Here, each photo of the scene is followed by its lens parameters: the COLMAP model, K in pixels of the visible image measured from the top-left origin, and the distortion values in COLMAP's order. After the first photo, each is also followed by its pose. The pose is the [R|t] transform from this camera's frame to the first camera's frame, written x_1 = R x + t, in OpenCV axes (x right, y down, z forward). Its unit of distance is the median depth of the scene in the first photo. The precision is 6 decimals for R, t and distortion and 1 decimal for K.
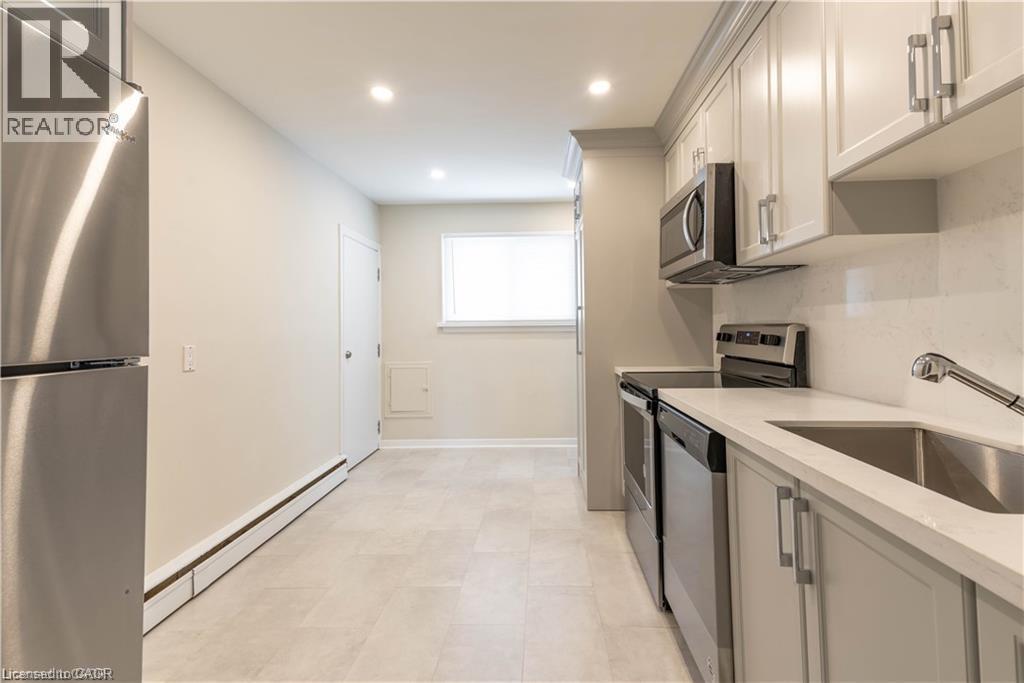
lens RADIAL K [[468.1, 0, 512.0], [0, 468.1, 341.5], [0, 0, 1]] dist [0.013599, -0.000415]
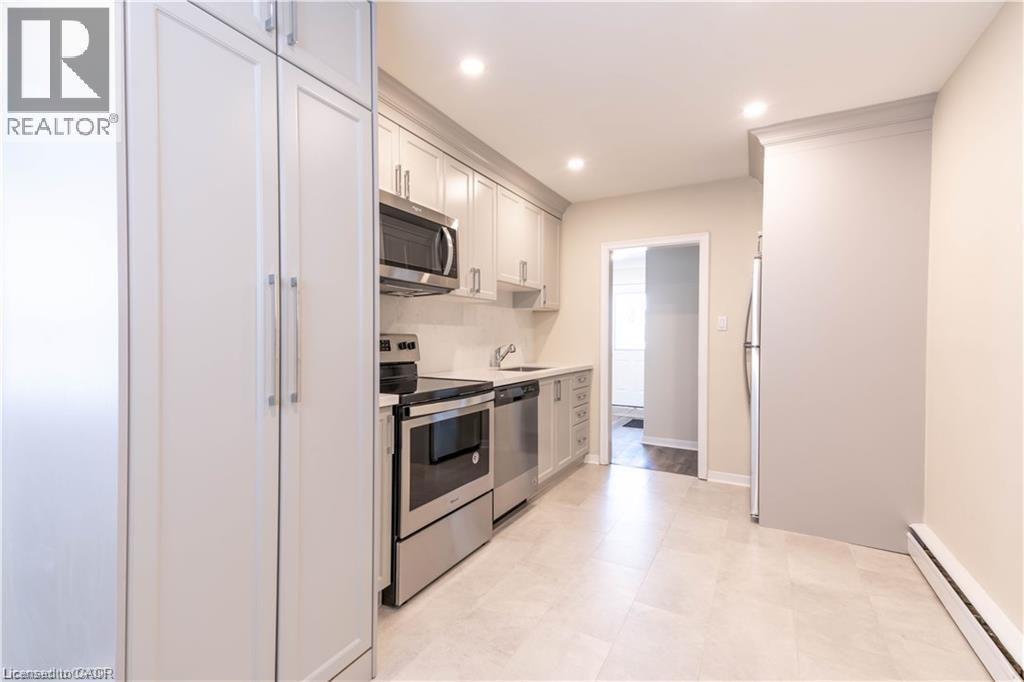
lens RADIAL K [[468.1, 0, 512.0], [0, 468.1, 341.0], [0, 0, 1]] dist [0.013599, -0.000415]
pose [[-0.909316, 0.000516, 0.416107, -0.299326], [0.012518, 0.999581, 0.026116, -0.046518], [-0.415919, 0.028957, -0.908941, 2.091658]]
